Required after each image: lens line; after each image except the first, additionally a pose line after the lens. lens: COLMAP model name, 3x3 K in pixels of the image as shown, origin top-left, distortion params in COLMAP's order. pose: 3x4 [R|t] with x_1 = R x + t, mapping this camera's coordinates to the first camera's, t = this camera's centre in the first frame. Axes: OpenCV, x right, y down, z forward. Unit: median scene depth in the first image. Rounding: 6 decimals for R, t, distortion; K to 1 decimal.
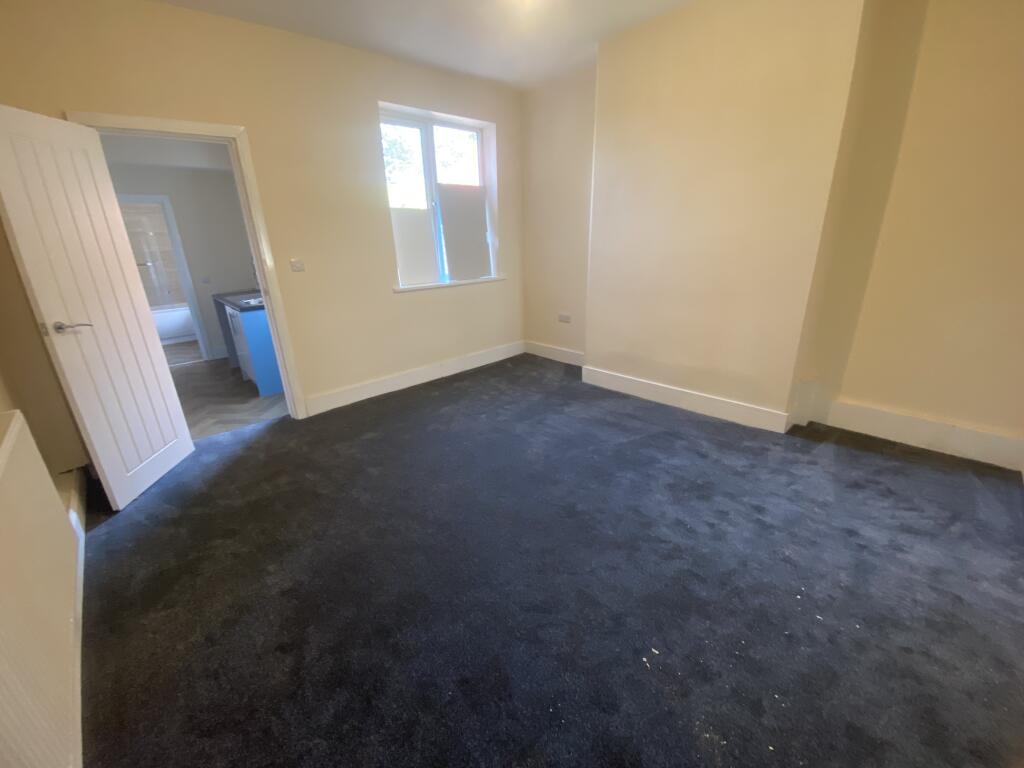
lens RADIAL K [[411.0, 0, 505.5], [0, 411.0, 387.7], [0, 0, 1]] dist [0.000732, -0.018636]
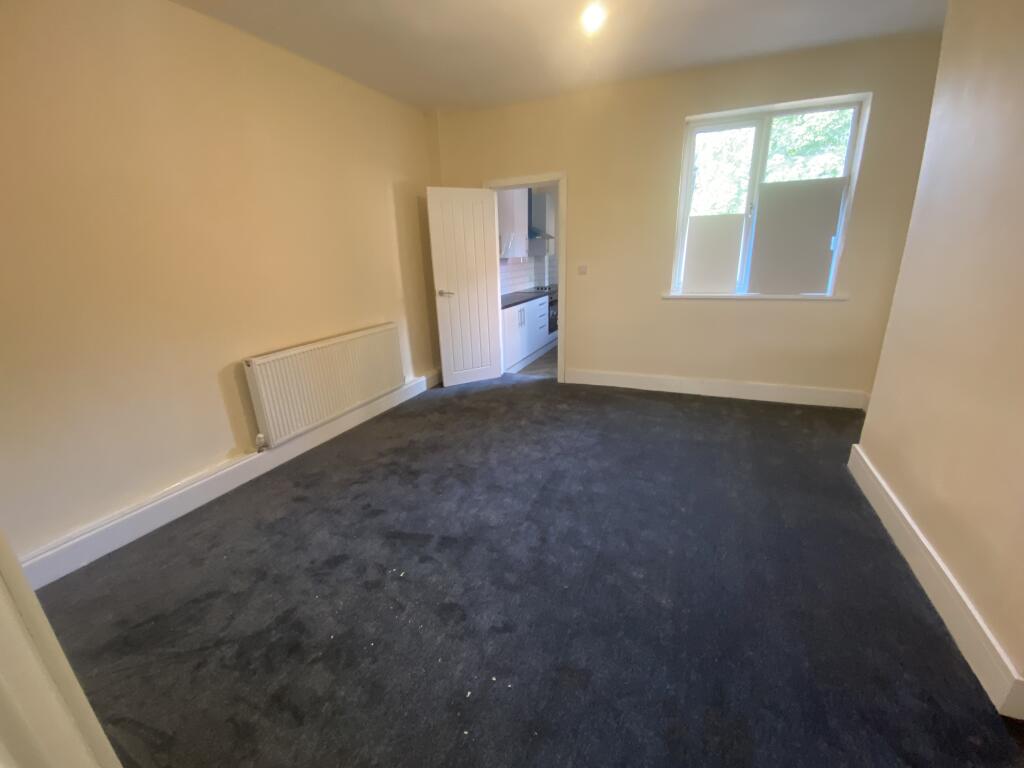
lens RADIAL K [[411.0, 0, 505.5], [0, 411.0, 387.7], [0, 0, 1]] dist [0.000732, -0.018636]
pose [[0.369539, 0.294347, -0.881363, 0.673757], [-0.289748, 0.937713, 0.191680, -0.122219], [0.882886, 0.184540, 0.431807, 0.281083]]
